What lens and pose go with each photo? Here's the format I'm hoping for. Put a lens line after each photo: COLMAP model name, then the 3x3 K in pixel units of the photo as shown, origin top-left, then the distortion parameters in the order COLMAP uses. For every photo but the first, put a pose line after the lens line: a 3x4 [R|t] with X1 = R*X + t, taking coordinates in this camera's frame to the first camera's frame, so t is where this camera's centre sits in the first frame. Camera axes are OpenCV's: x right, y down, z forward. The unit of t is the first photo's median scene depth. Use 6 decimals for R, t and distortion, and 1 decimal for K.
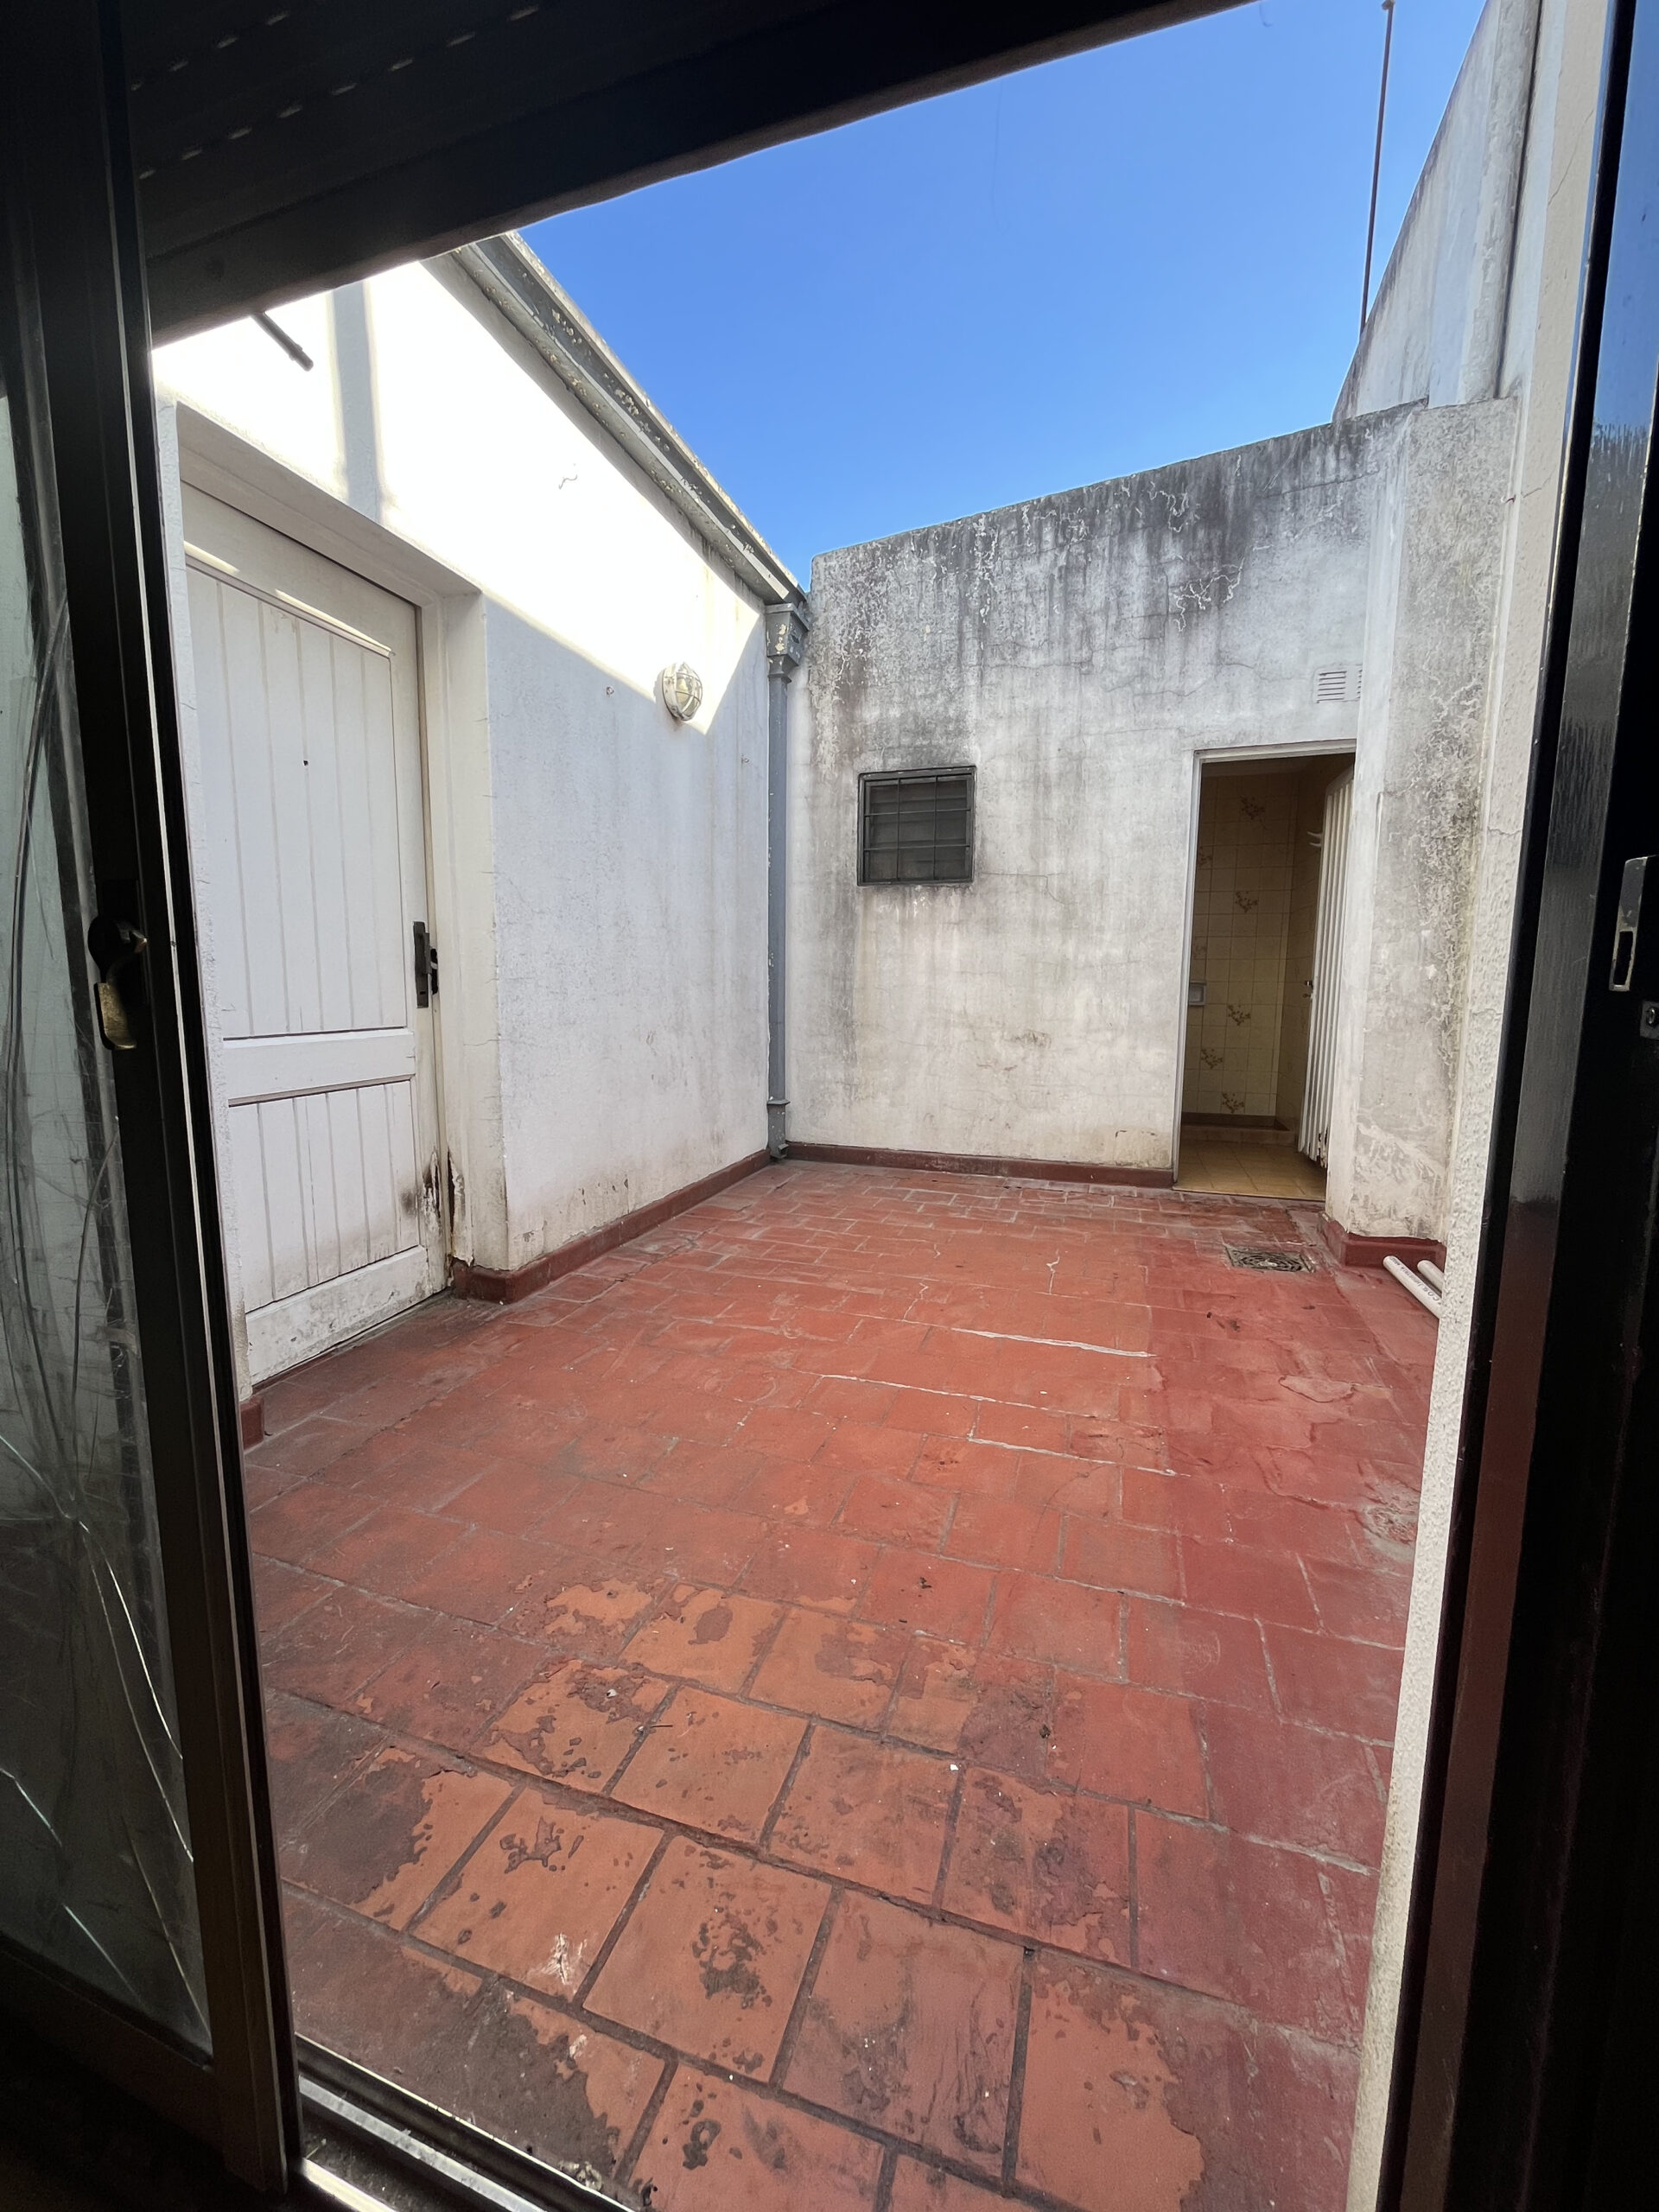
lens RADIAL K [[894.8, 0, 830.4], [0, 894.8, 1107.9], [0, 0, 1]] dist [-0.001923, 0.000540]
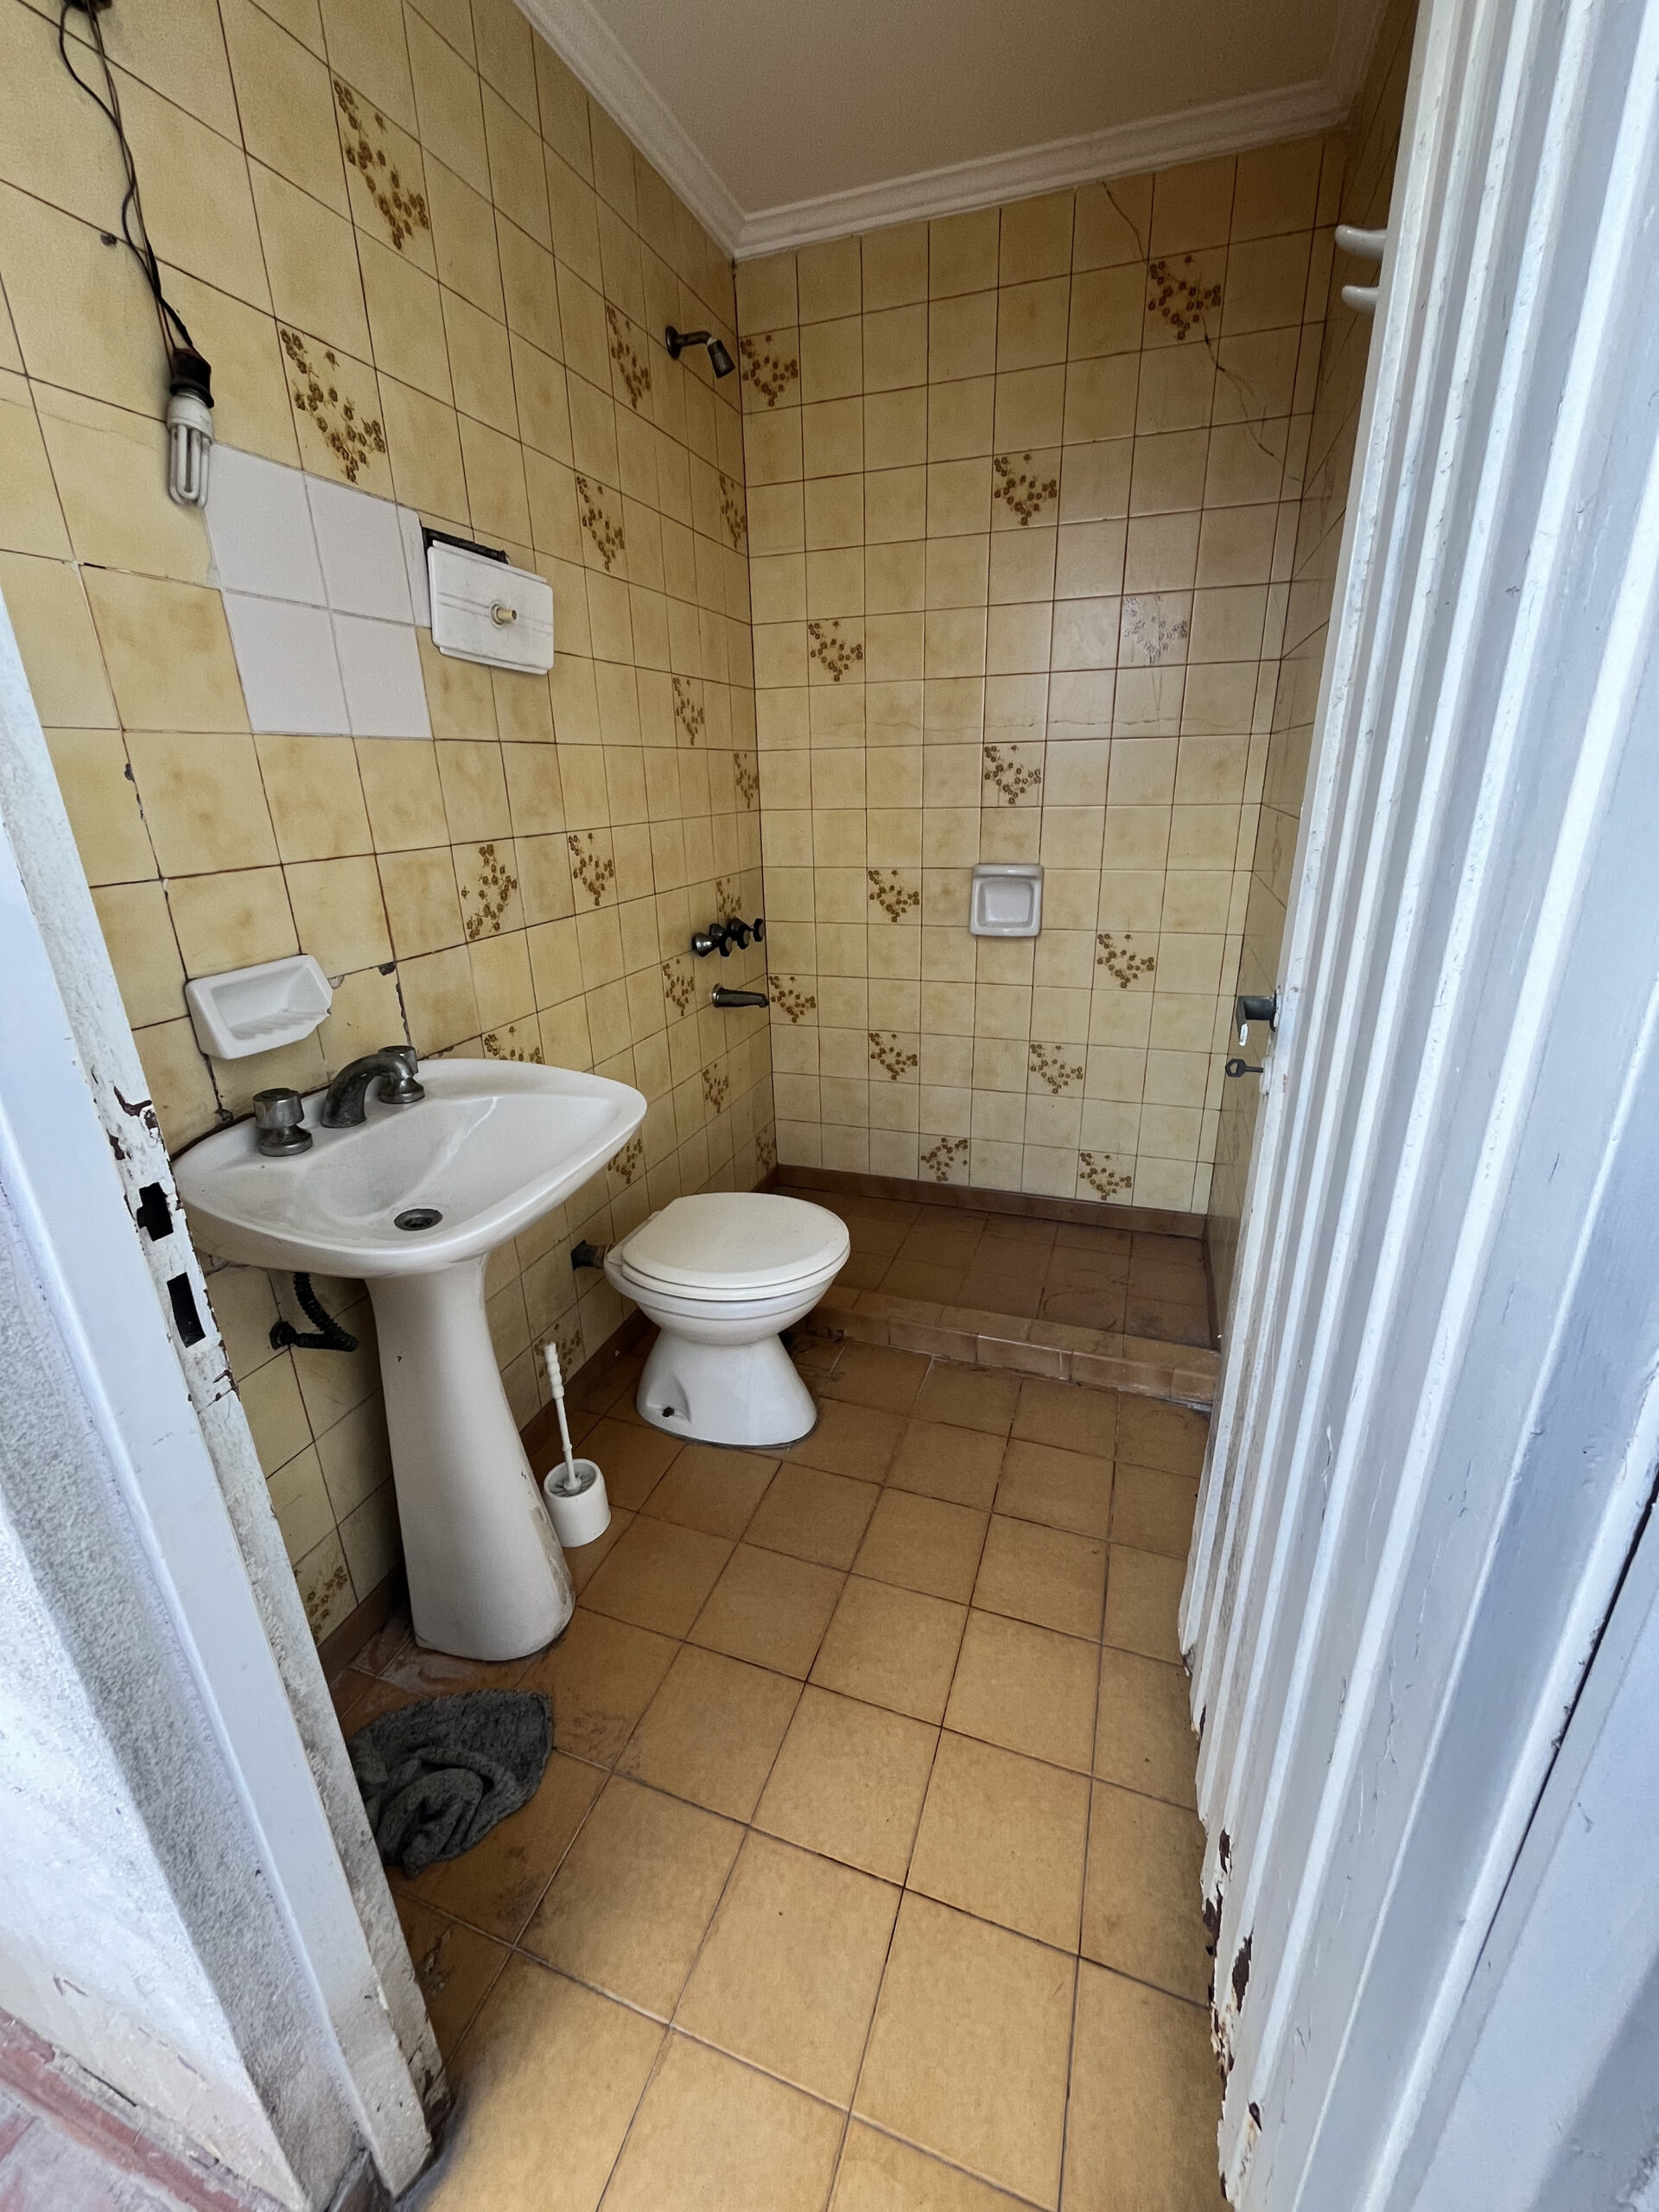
lens RADIAL K [[894.8, 0, 833.2], [0, 894.8, 1102.0], [0, 0, 1]] dist [-0.001923, 0.000540]
pose [[0.998157, -0.009557, -0.059924, 0.357135], [0.022129, 0.976844, 0.212804, -0.128410], [0.056503, -0.213738, 0.975256, 0.615882]]
